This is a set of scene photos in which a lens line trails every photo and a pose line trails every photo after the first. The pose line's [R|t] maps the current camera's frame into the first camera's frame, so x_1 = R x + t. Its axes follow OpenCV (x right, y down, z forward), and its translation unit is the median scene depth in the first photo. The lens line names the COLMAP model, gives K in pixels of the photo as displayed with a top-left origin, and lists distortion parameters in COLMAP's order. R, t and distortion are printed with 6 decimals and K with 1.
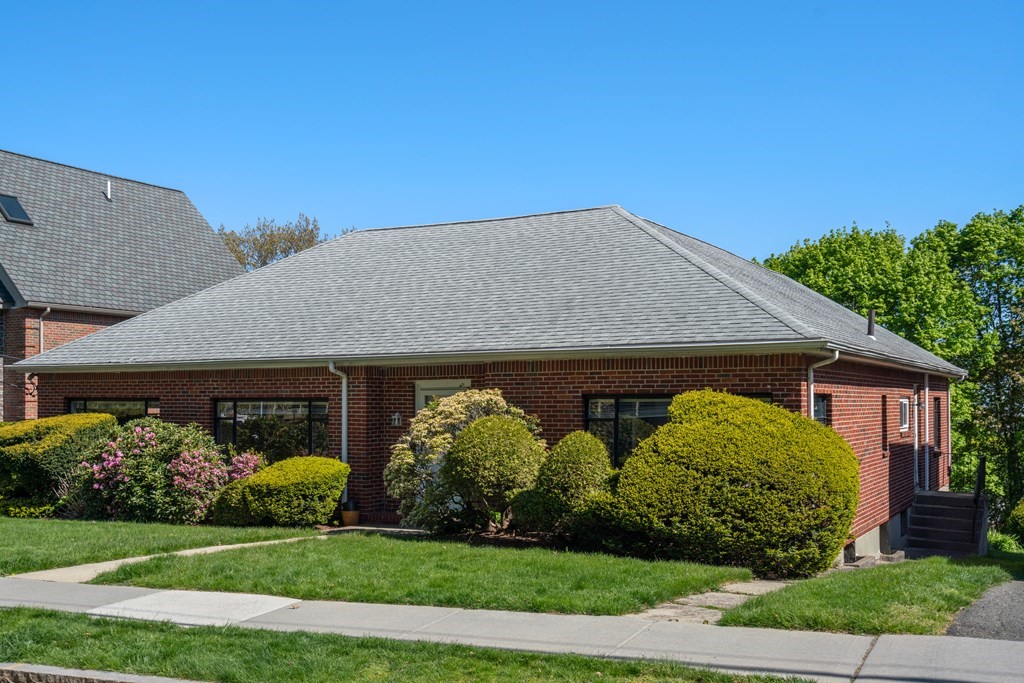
lens RADIAL K [[1054.2, 0, 511.7], [0, 1054.2, 345.0], [0, 0, 1]] dist [0.046386, 0.000000]
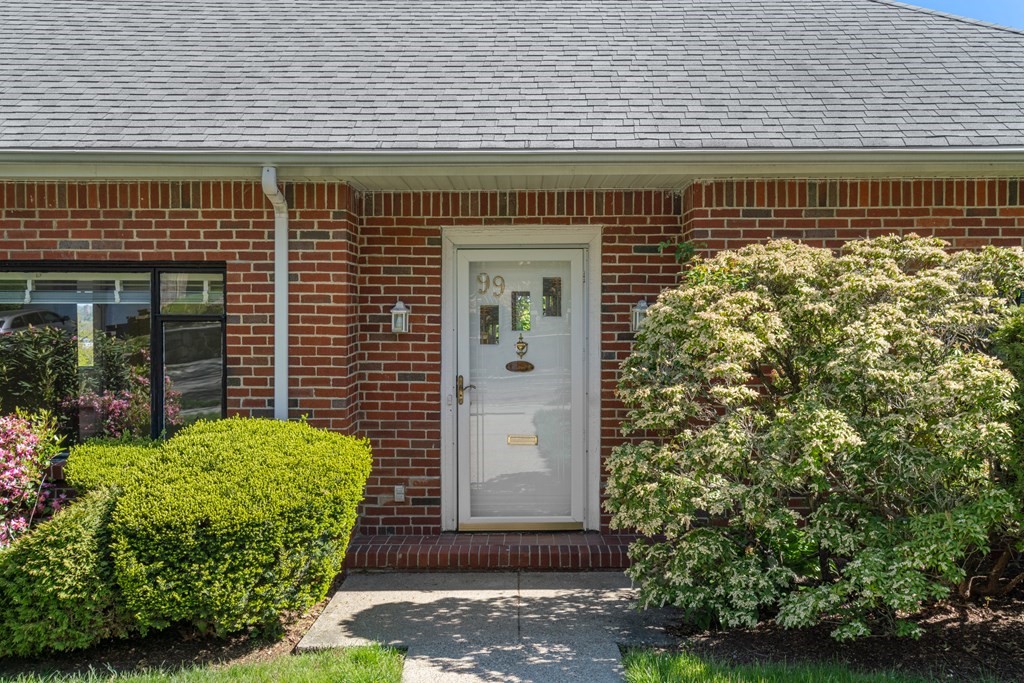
lens RADIAL K [[1054.2, 0, 526.1], [0, 1054.2, 315.2], [0, 0, 1]] dist [0.046386, 0.000000]
pose [[0.863476, -0.004274, 0.504373, -0.280057], [-0.029973, 0.997762, 0.059768, 0.043504], [-0.503499, -0.066726, 0.861415, 0.619039]]
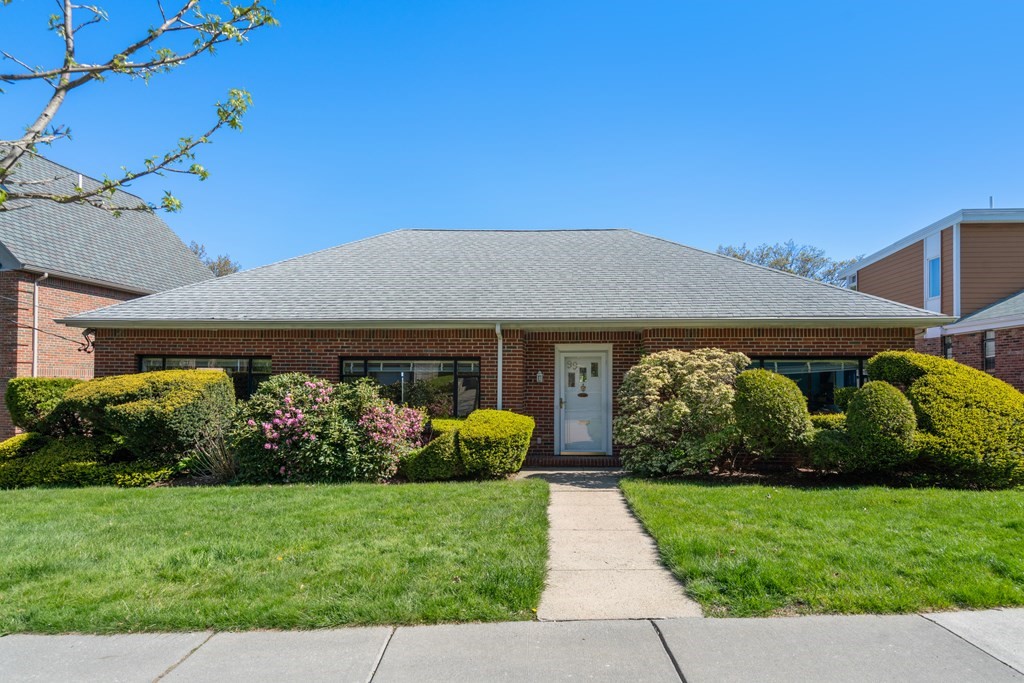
lens RADIAL K [[538.9, 0, 558.1], [0, 538.9, 352.9], [0, 0, 1]] dist [0.003659, 0.002974]
pose [[0.882189, 0.025911, 0.470183, -0.380384], [-0.030333, 0.999538, 0.001830, 0.042870], [-0.469918, -0.015877, 0.882567, 0.462118]]
